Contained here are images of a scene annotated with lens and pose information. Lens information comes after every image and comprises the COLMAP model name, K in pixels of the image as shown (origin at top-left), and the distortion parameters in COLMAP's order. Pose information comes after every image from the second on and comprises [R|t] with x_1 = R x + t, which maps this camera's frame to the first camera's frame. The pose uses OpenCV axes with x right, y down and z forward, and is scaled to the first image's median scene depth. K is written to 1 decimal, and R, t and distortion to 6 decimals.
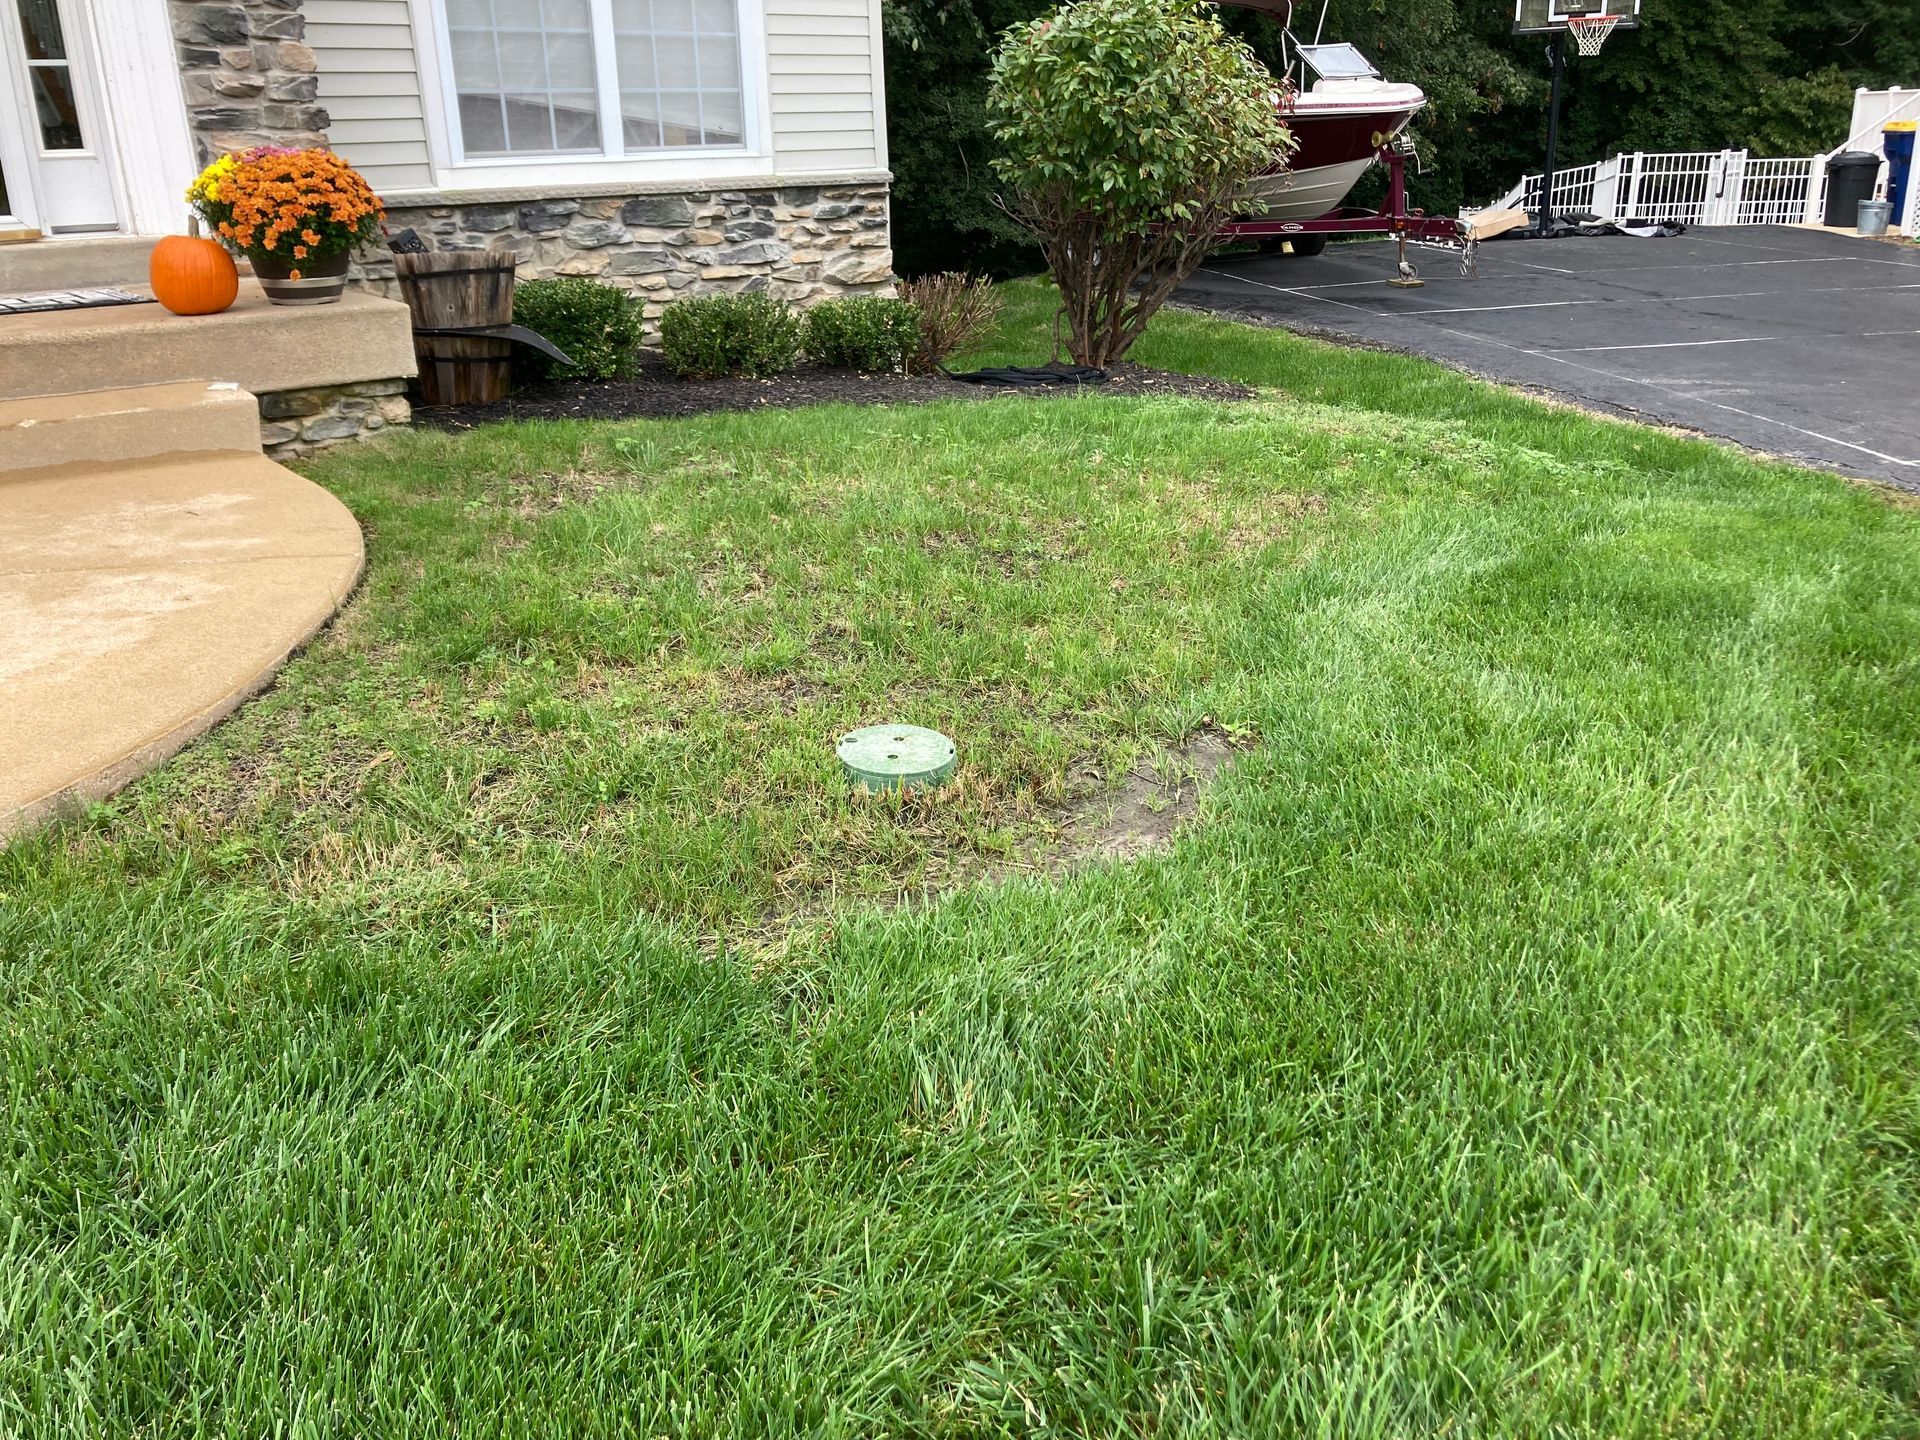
lens RADIAL K [[1550.6, 0, 960.0], [0, 1550.6, 720.0], [0, 0, 1]] dist [0.005947, -0.011035]
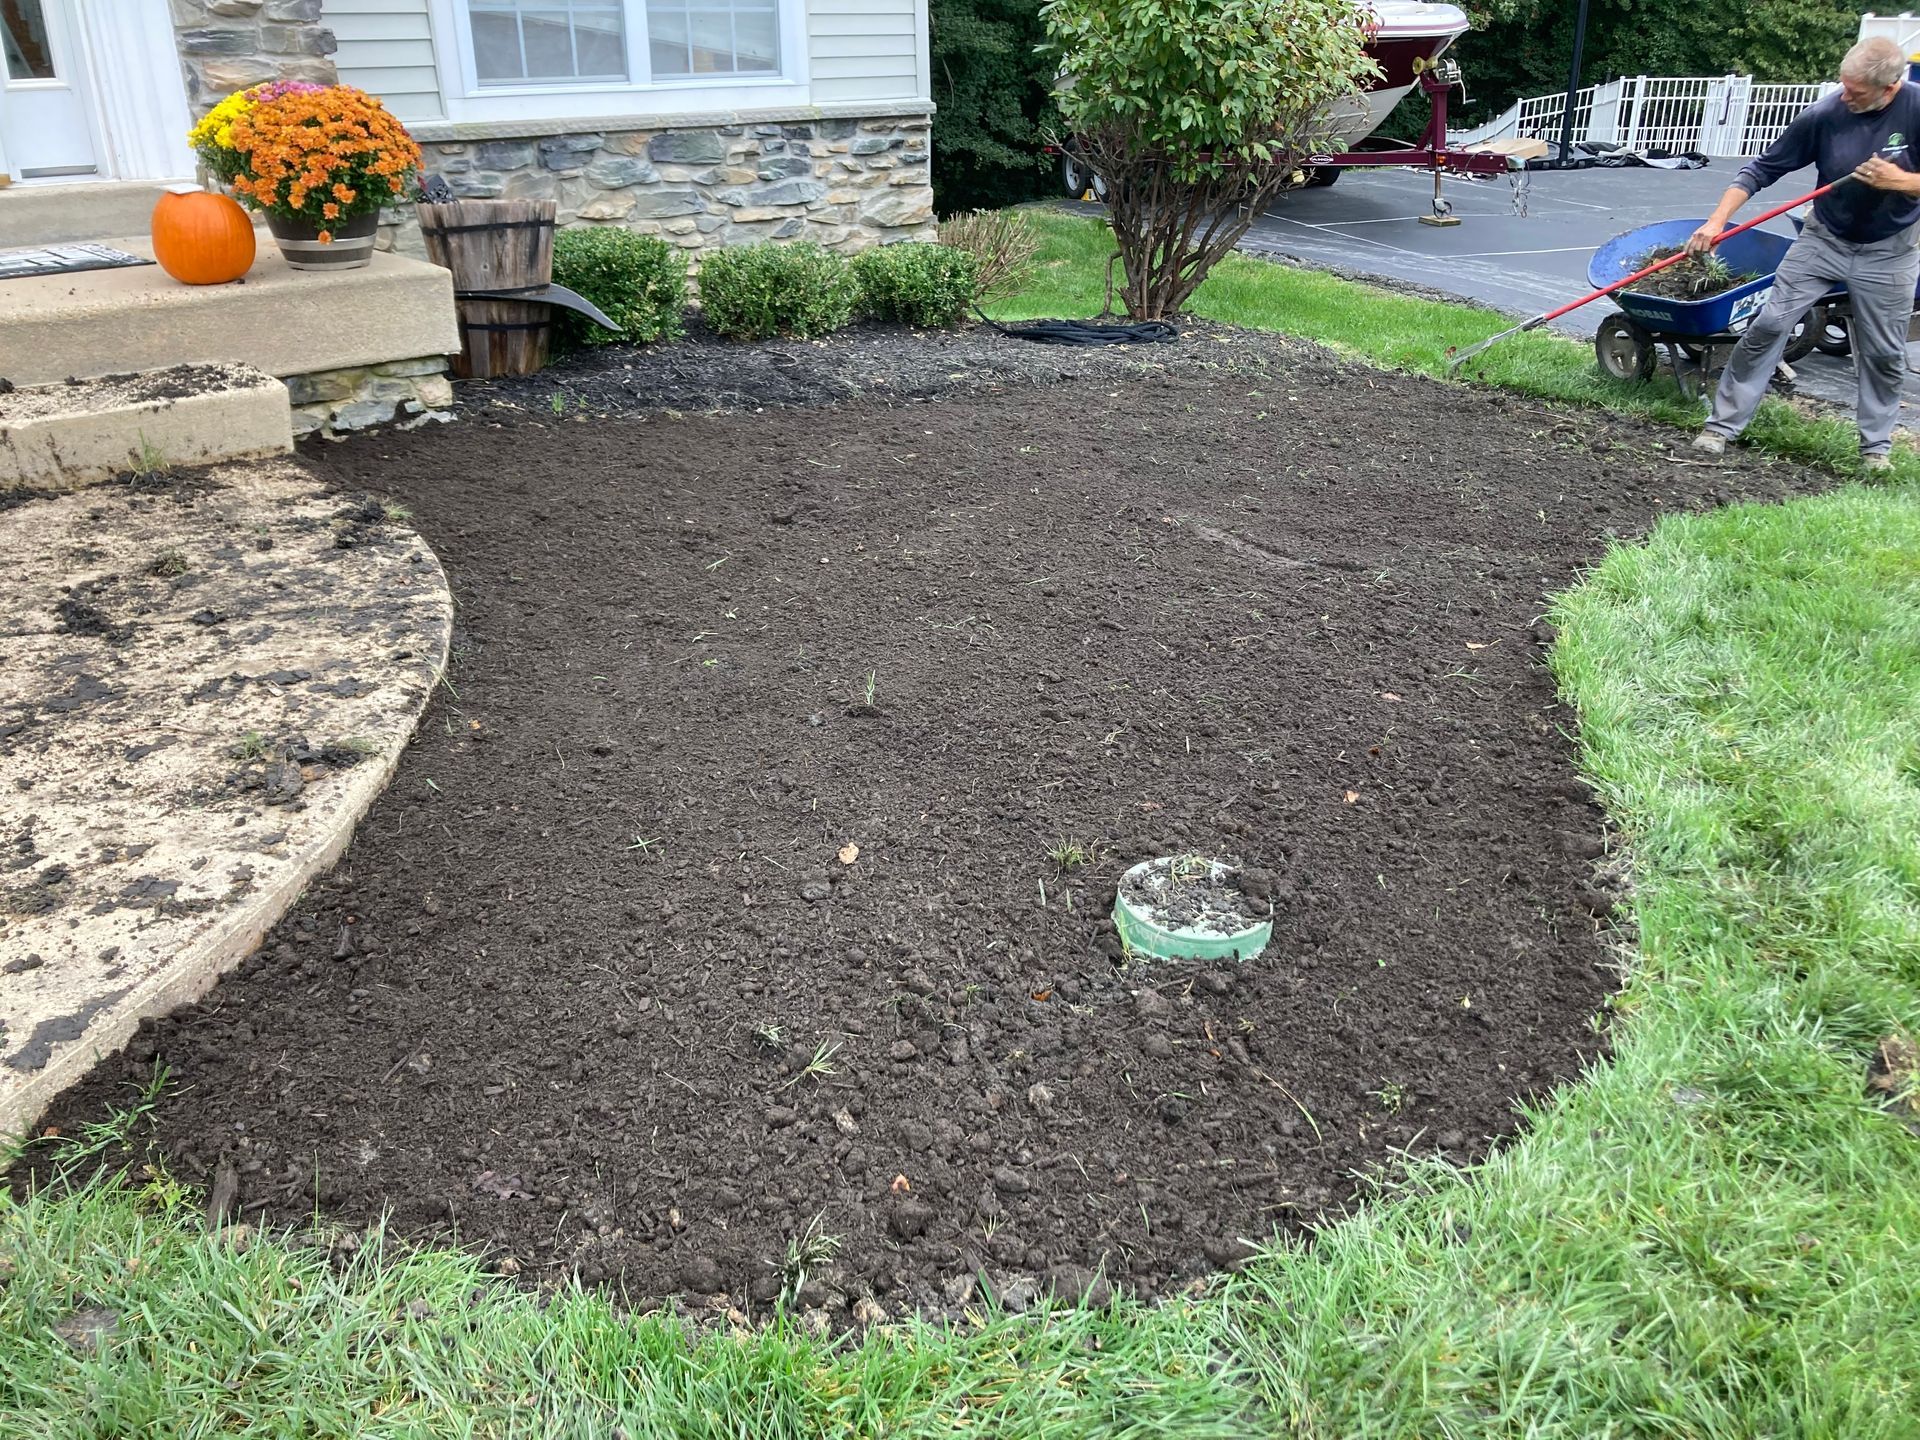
lens RADIAL K [[1568.9, 0, 960.0], [0, 1568.9, 720.0], [0, 0, 1]] dist [-0.003530, 0.012357]
pose [[0.999406, -0.000858, 0.034459, -0.067471], [-0.000781, 0.998870, 0.047530, -0.038990], [-0.034461, -0.047528, 0.998275, 0.071541]]
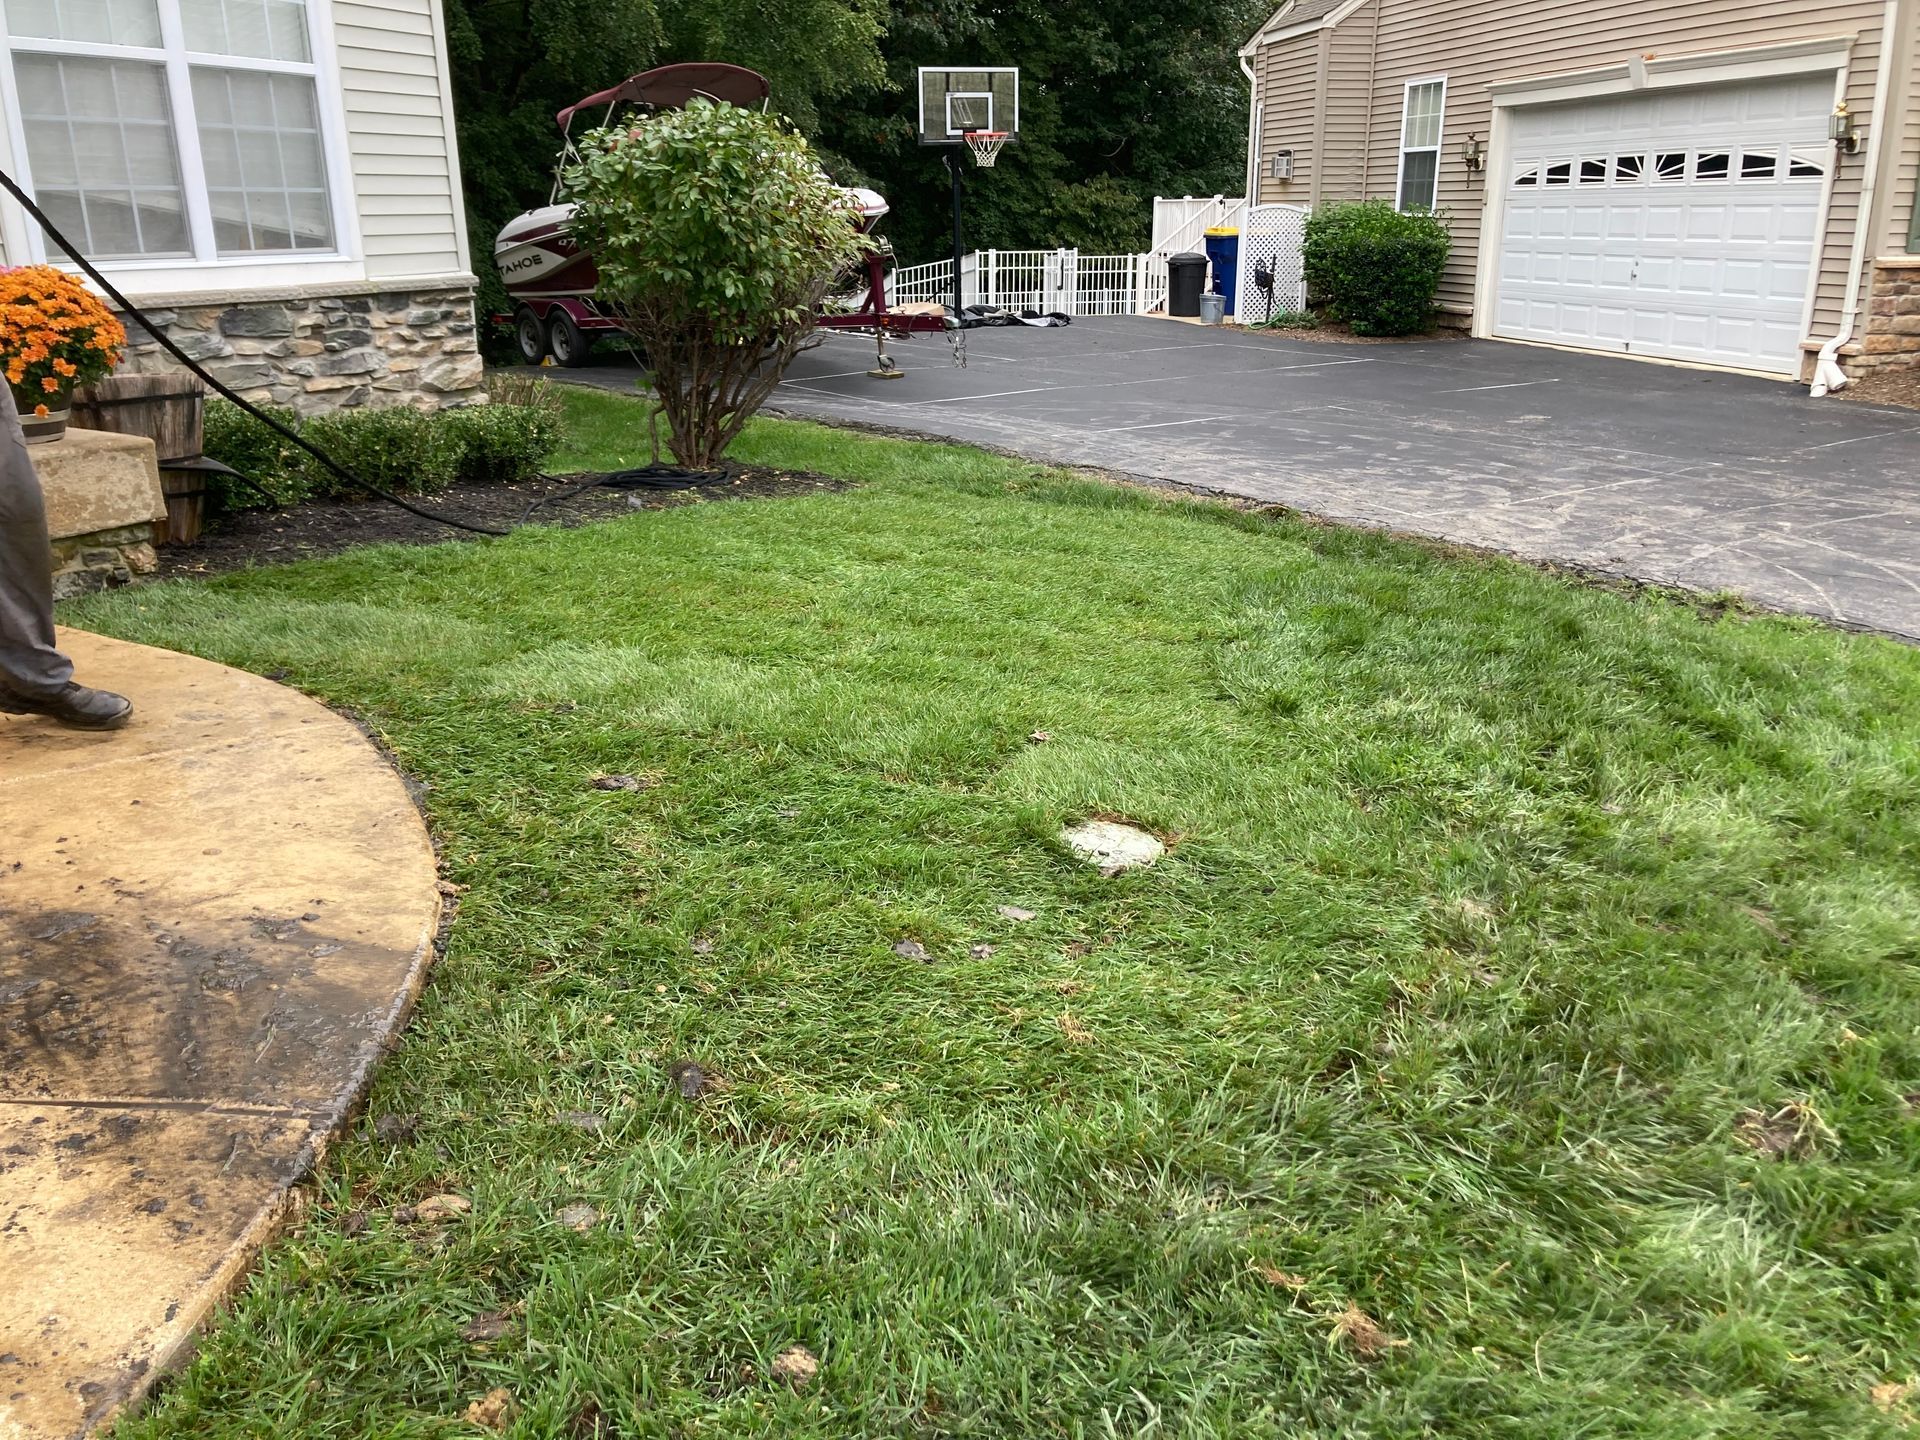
lens RADIAL K [[1523.5, 0, 962.4], [0, 1523.5, 772.4], [0, 0, 1]] dist [-0.008050, -0.002905]
pose [[0.913195, -0.123125, 0.388479, -0.192496], [0.128542, 0.991630, 0.012125, -0.019862], [-0.386720, 0.038864, 0.921378, 0.020892]]
